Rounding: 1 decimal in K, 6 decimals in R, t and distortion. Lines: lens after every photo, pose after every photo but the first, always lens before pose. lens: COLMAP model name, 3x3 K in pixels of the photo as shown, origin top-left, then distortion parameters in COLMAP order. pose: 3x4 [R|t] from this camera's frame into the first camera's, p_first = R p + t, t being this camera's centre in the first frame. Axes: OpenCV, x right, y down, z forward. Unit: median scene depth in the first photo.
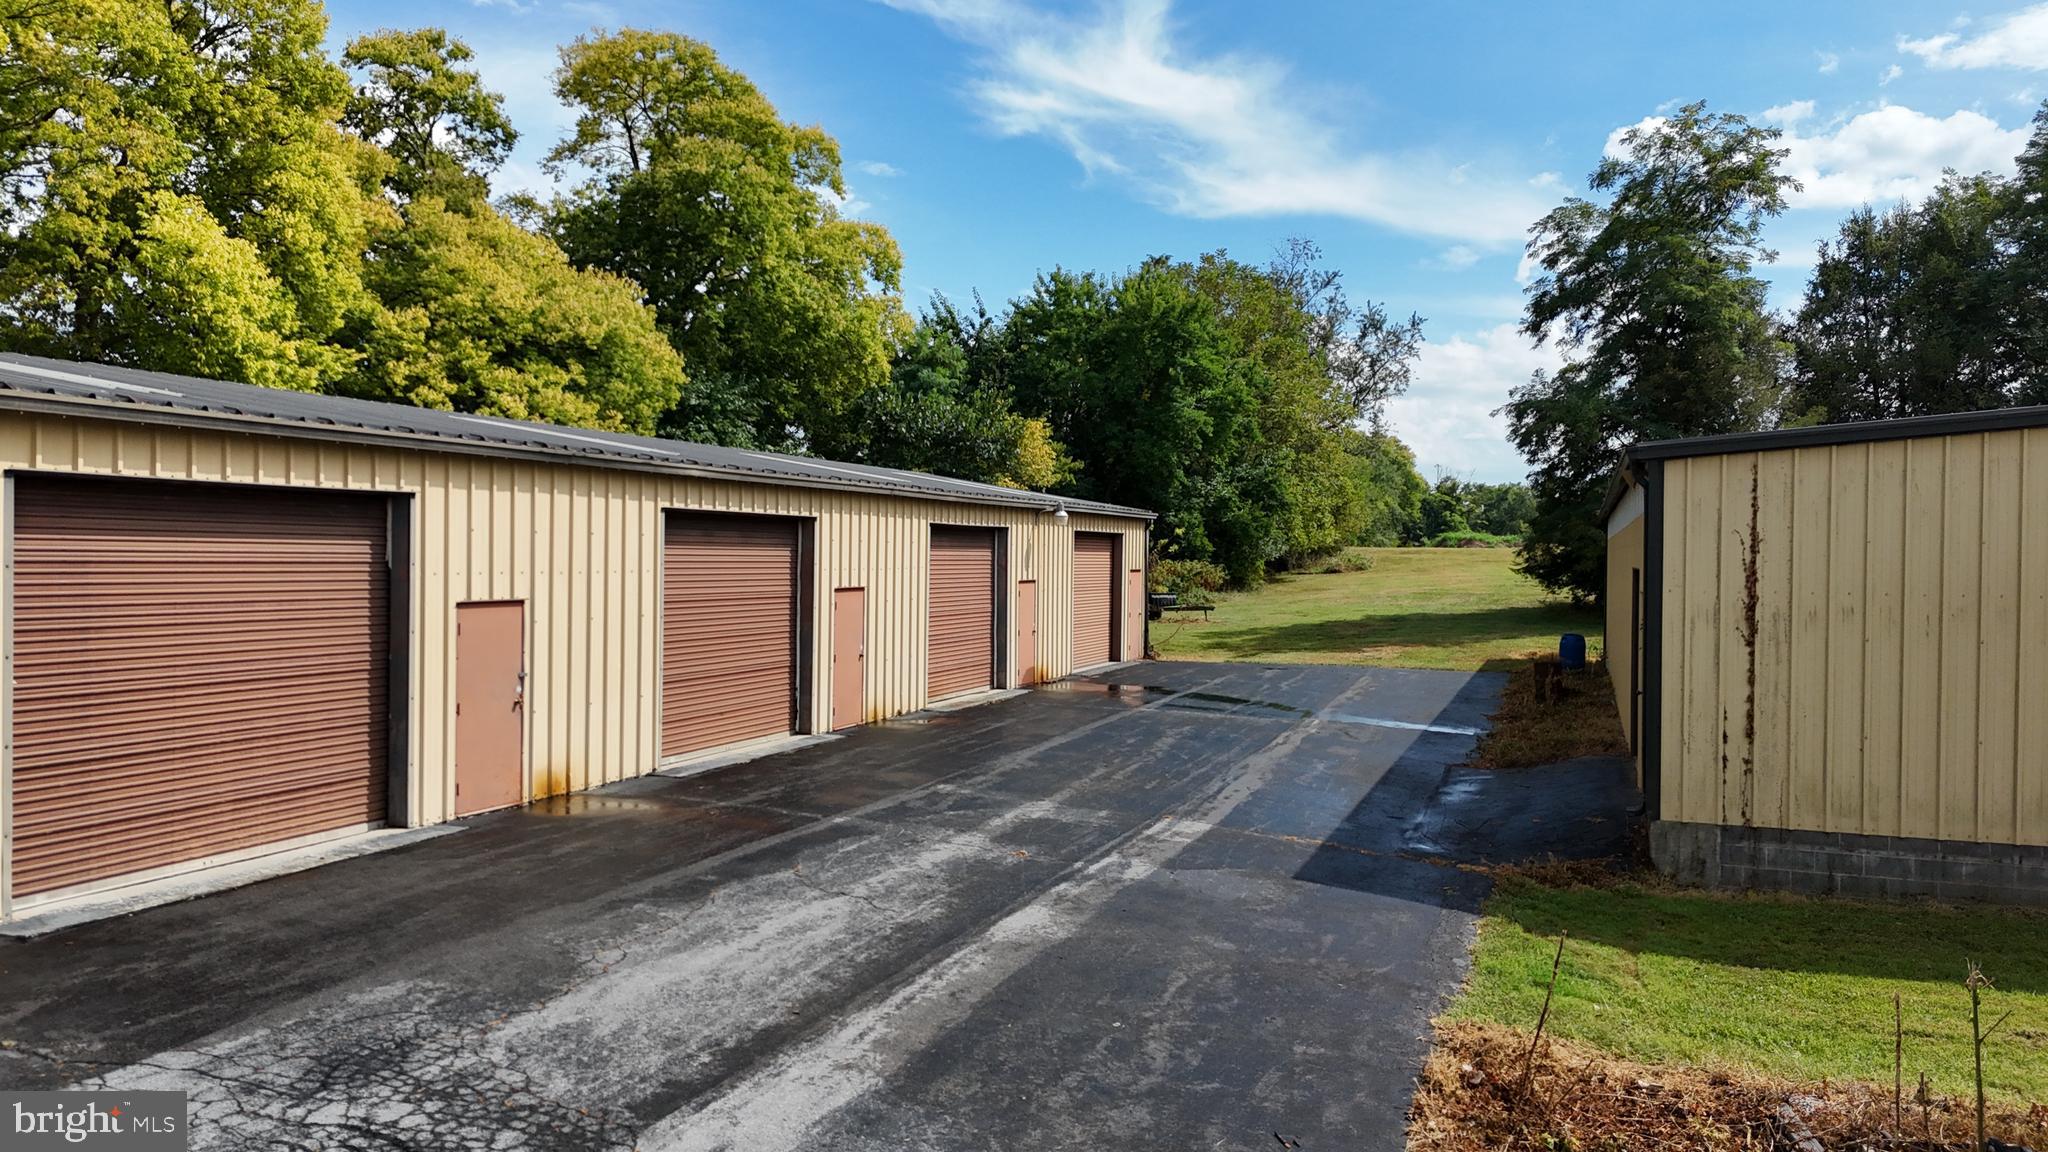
lens RADIAL K [[1497.9, 0, 1038.1], [0, 1497.9, 598.4], [0, 0, 1]] dist [0.072017, -0.072639]
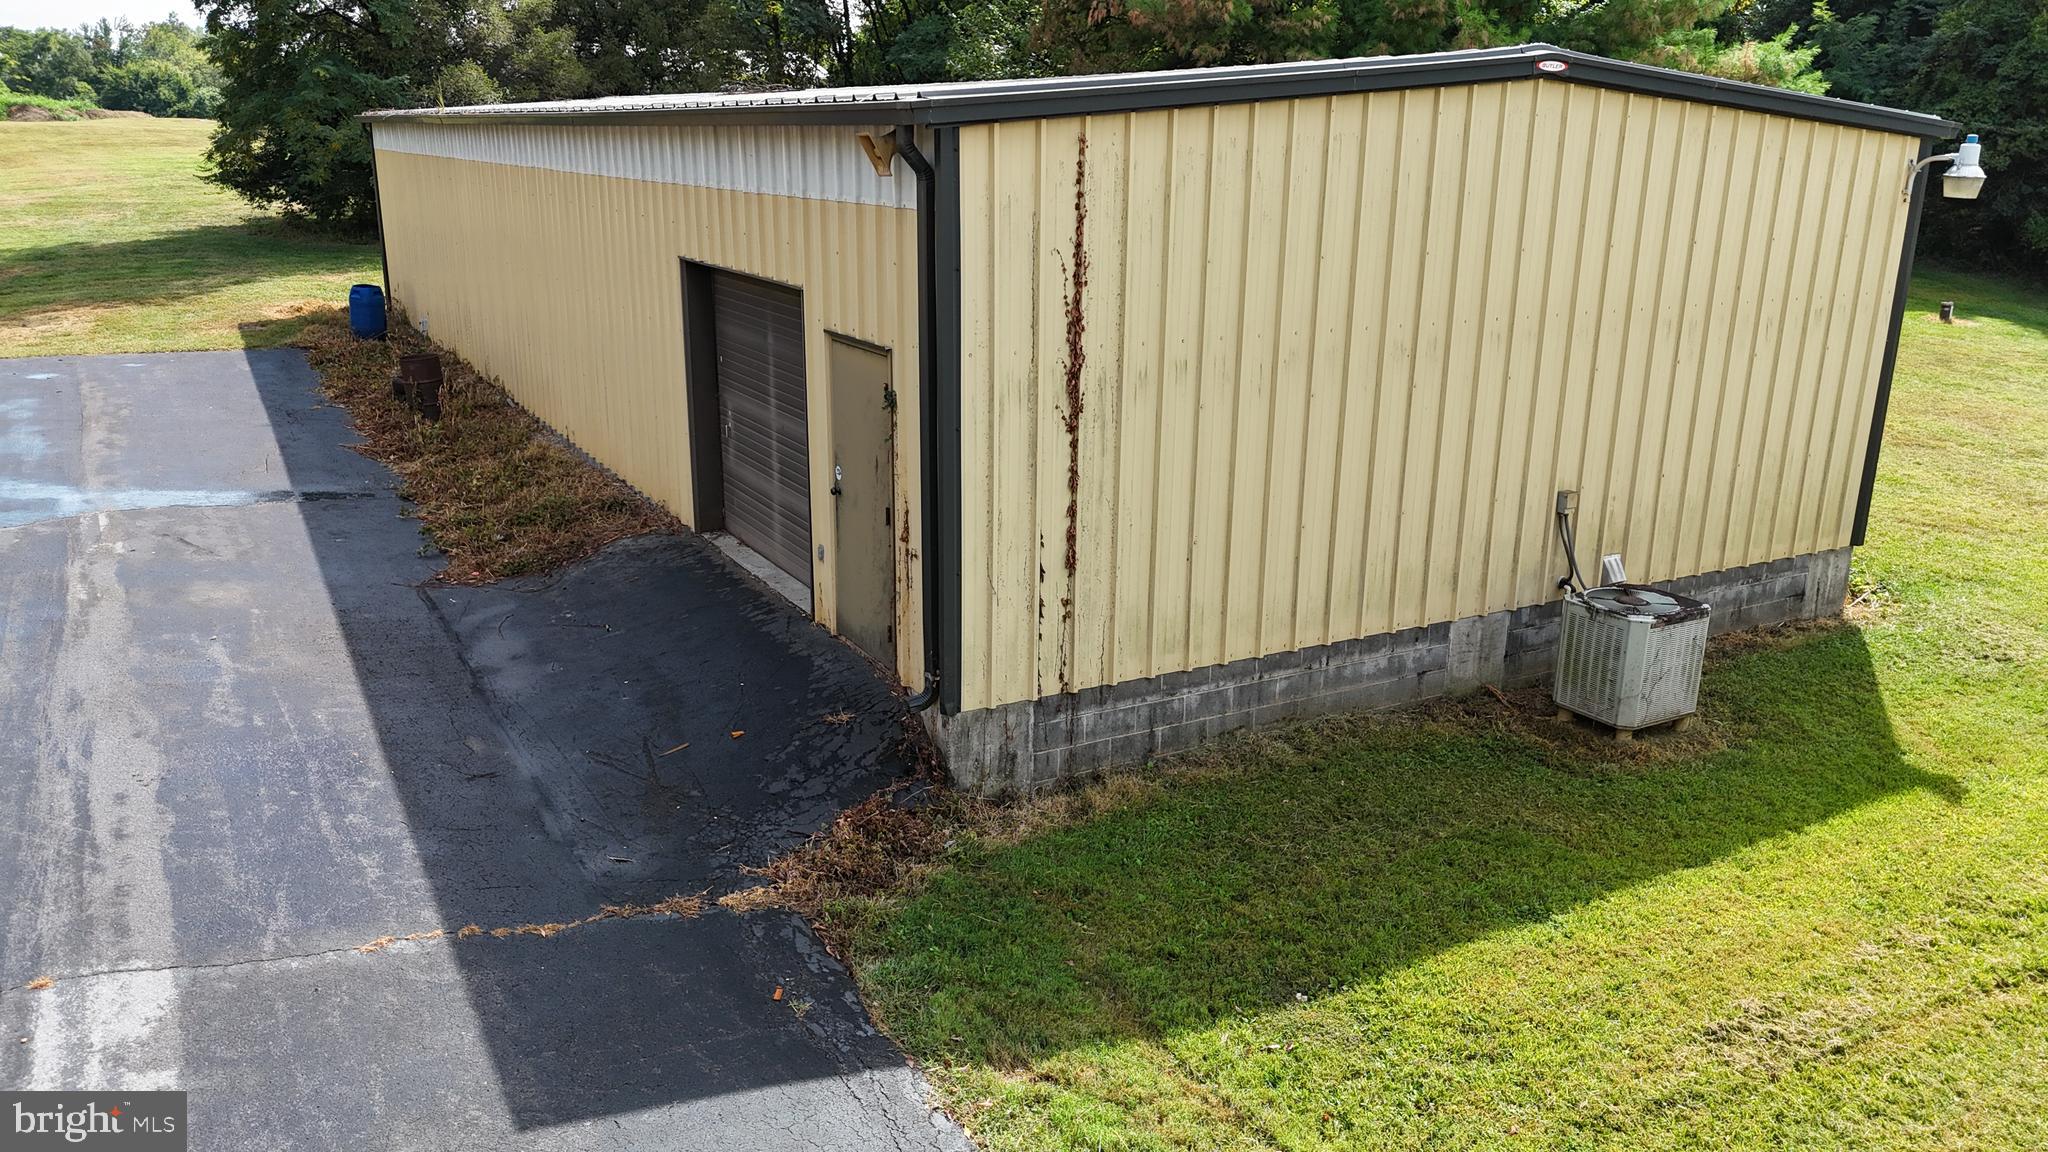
lens RADIAL K [[1497.9, 0, 1034.3], [0, 1497.9, 587.3], [0, 0, 1]] dist [0.072017, -0.072639]
pose [[0.652311, -0.216099, 0.726493, -0.016699], [0.013662, 0.961692, 0.273793, -0.066695], [-0.757828, -0.168673, 0.630274, 0.497082]]
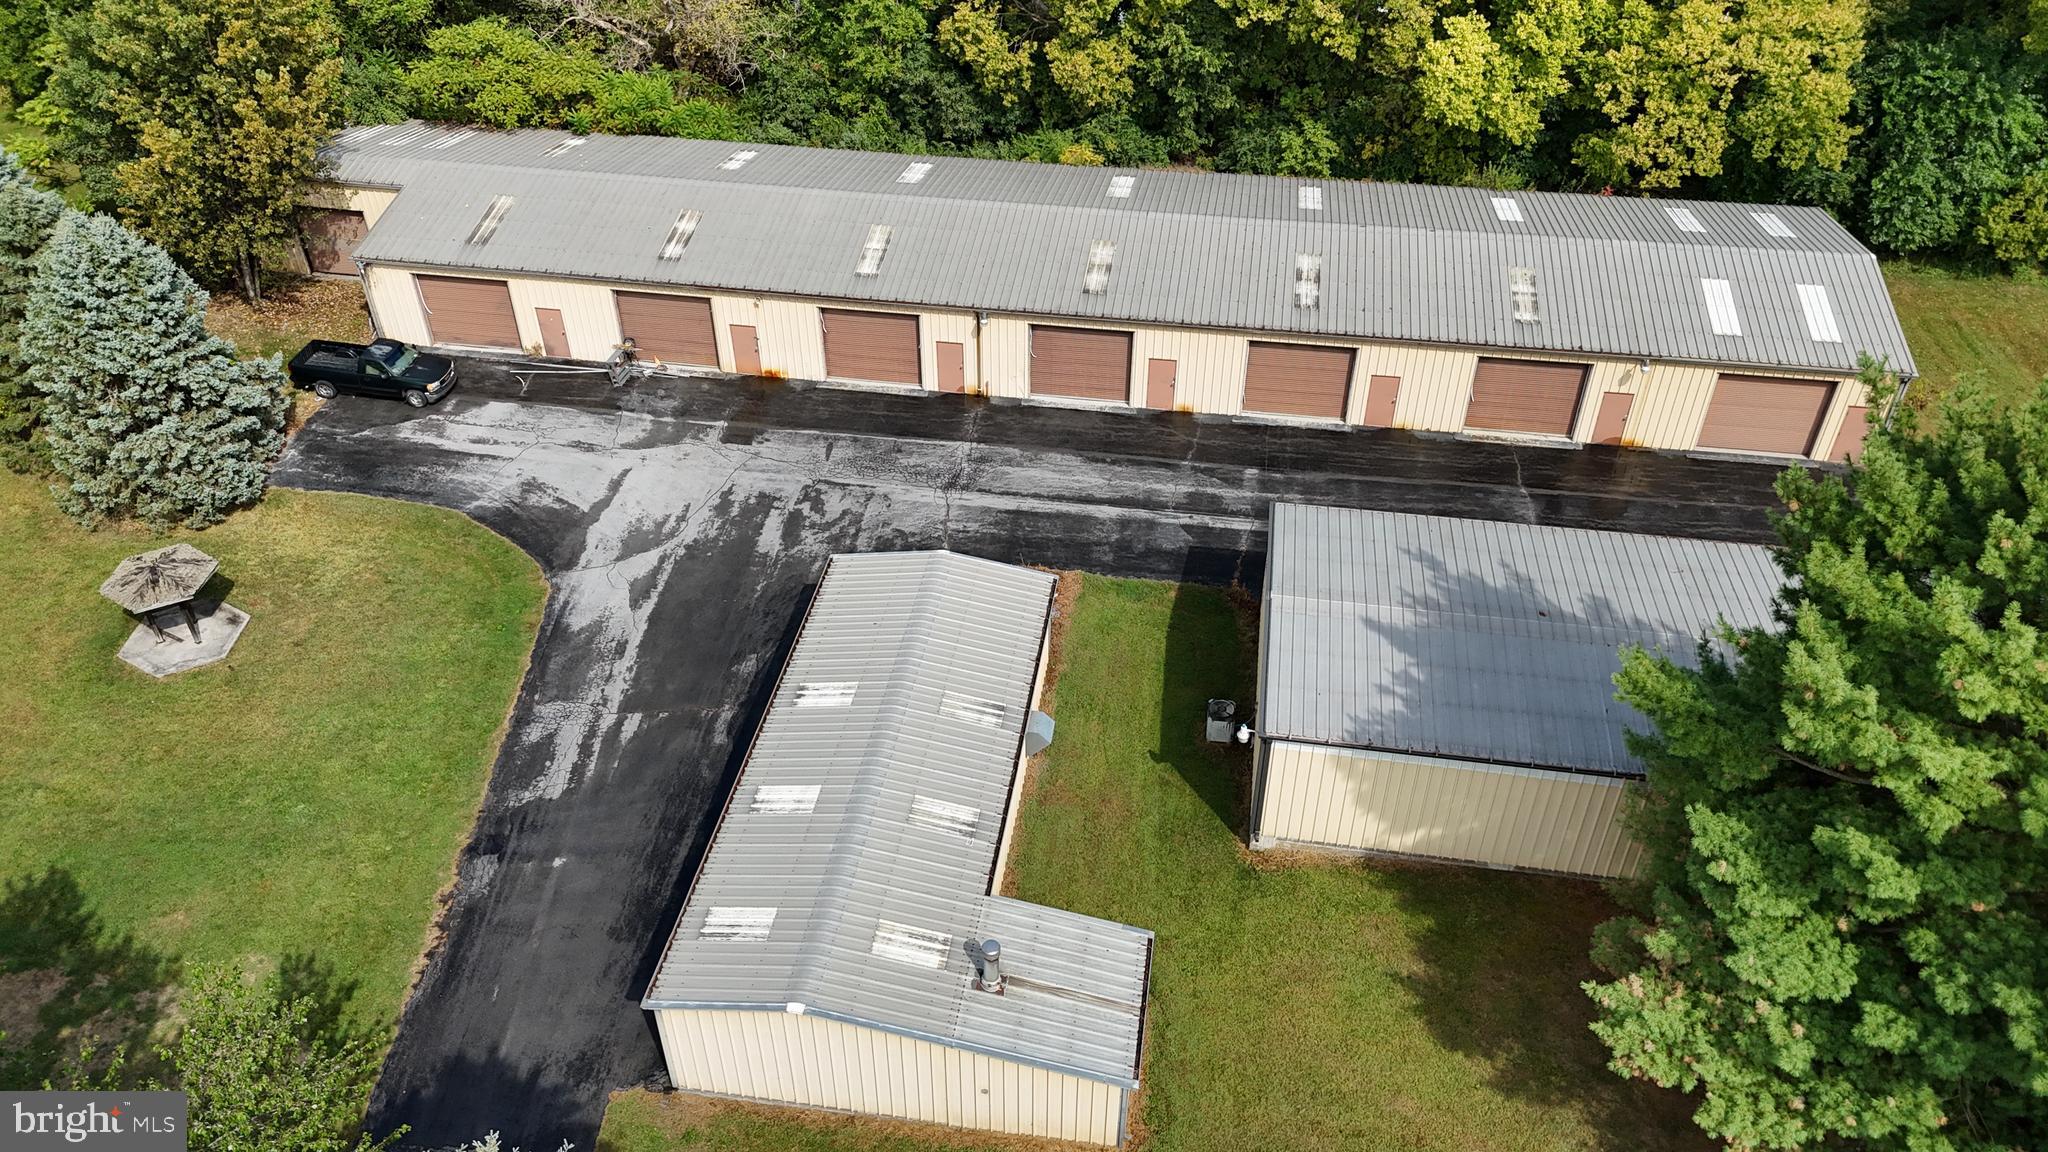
lens RADIAL K [[1497.9, 0, 1019.2], [0, 1497.9, 573.5], [0, 0, 1]] dist [0.072017, -0.072639]
pose [[0.192942, 0.594250, -0.780794, 2.221218], [-0.028359, 0.798791, 0.600940, -1.440195], [0.980800, -0.093804, 0.170973, 0.007566]]
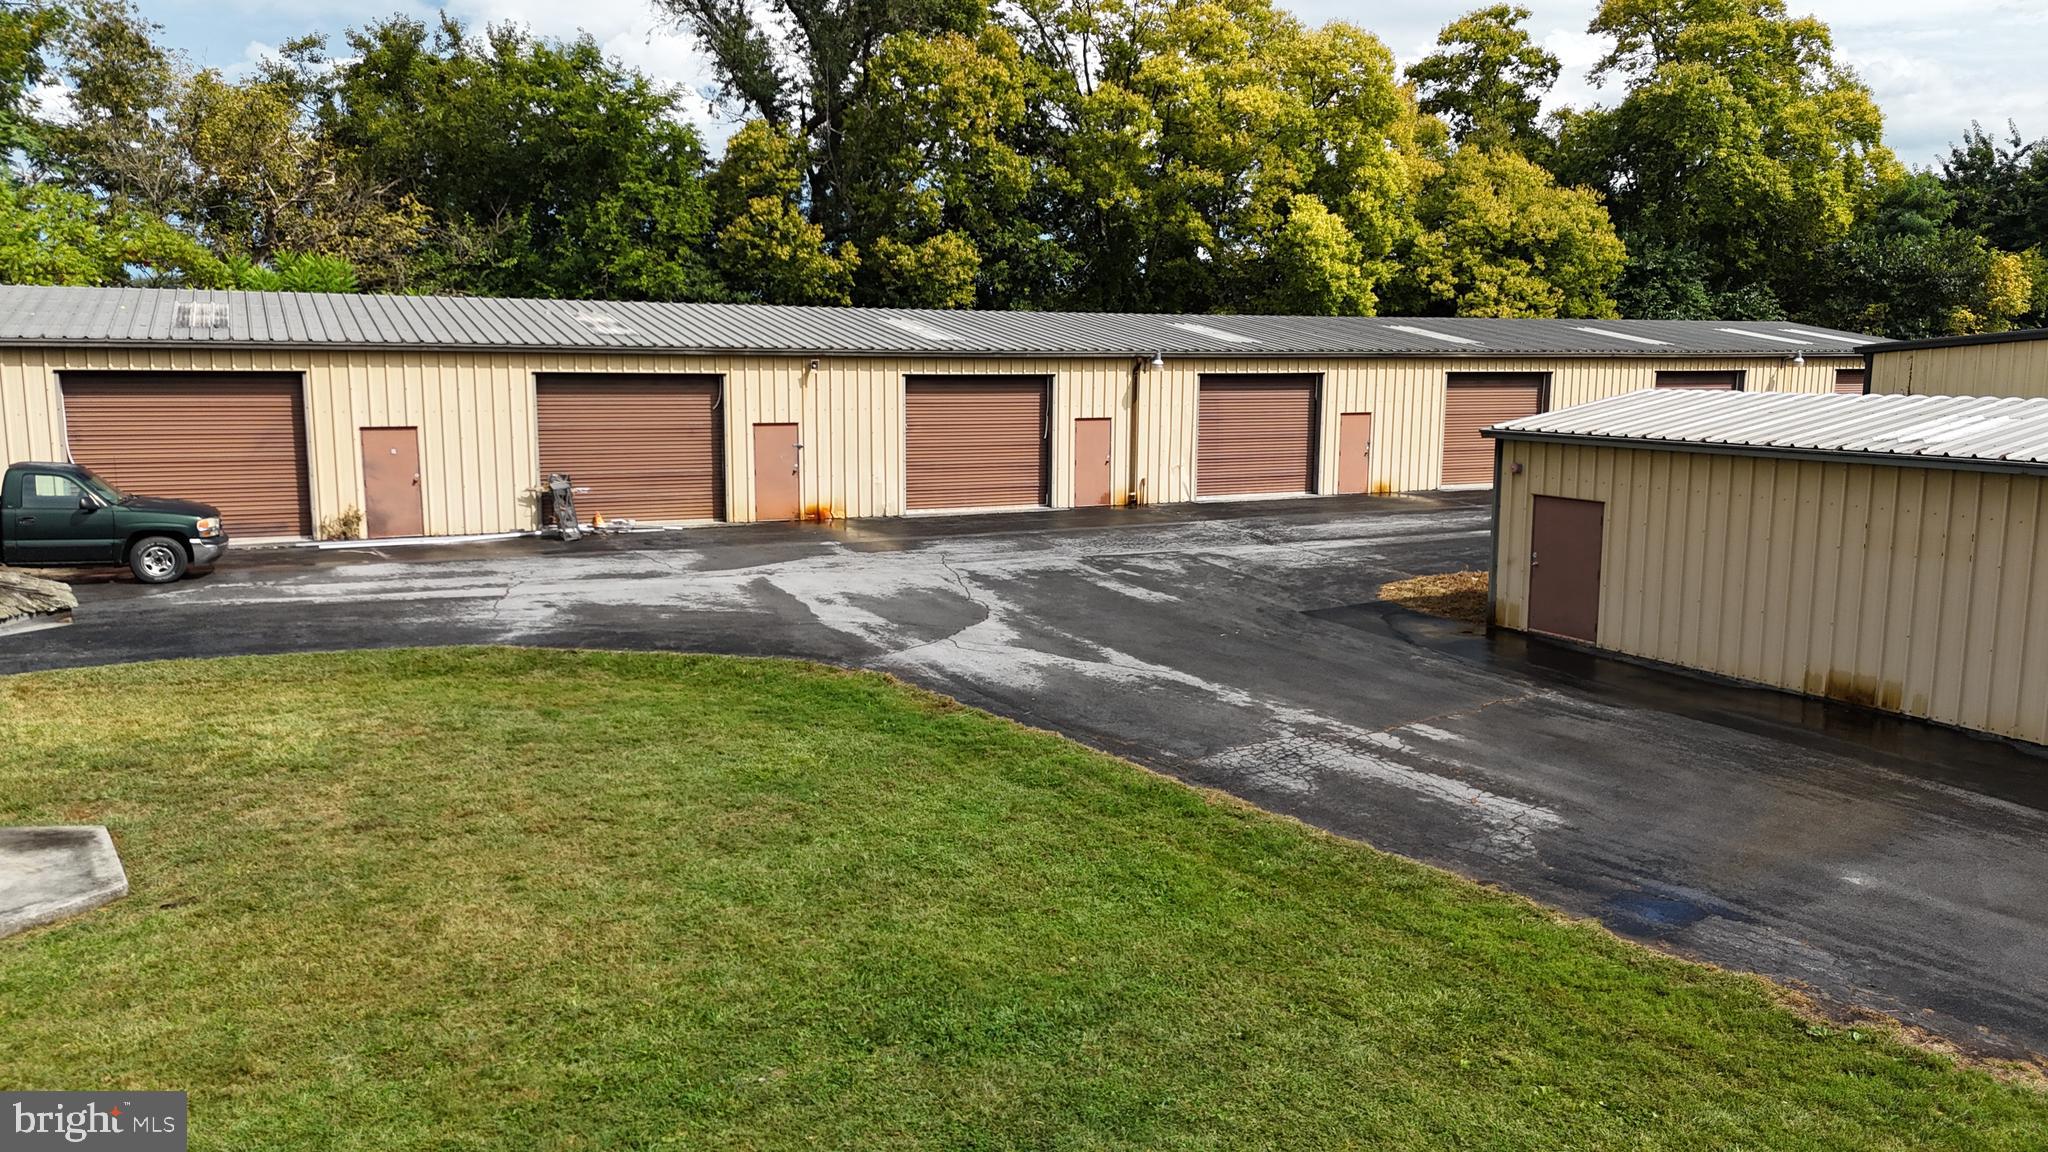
lens RADIAL K [[1497.9, 0, 1021.1], [0, 1497.9, 577.5], [0, 0, 1]] dist [0.072017, -0.072639]
pose [[0.727043, 0.096282, -0.679808, 0.837176], [-0.019022, 0.992563, 0.120235, -0.014542], [0.686329, -0.074485, 0.723467, -1.071716]]
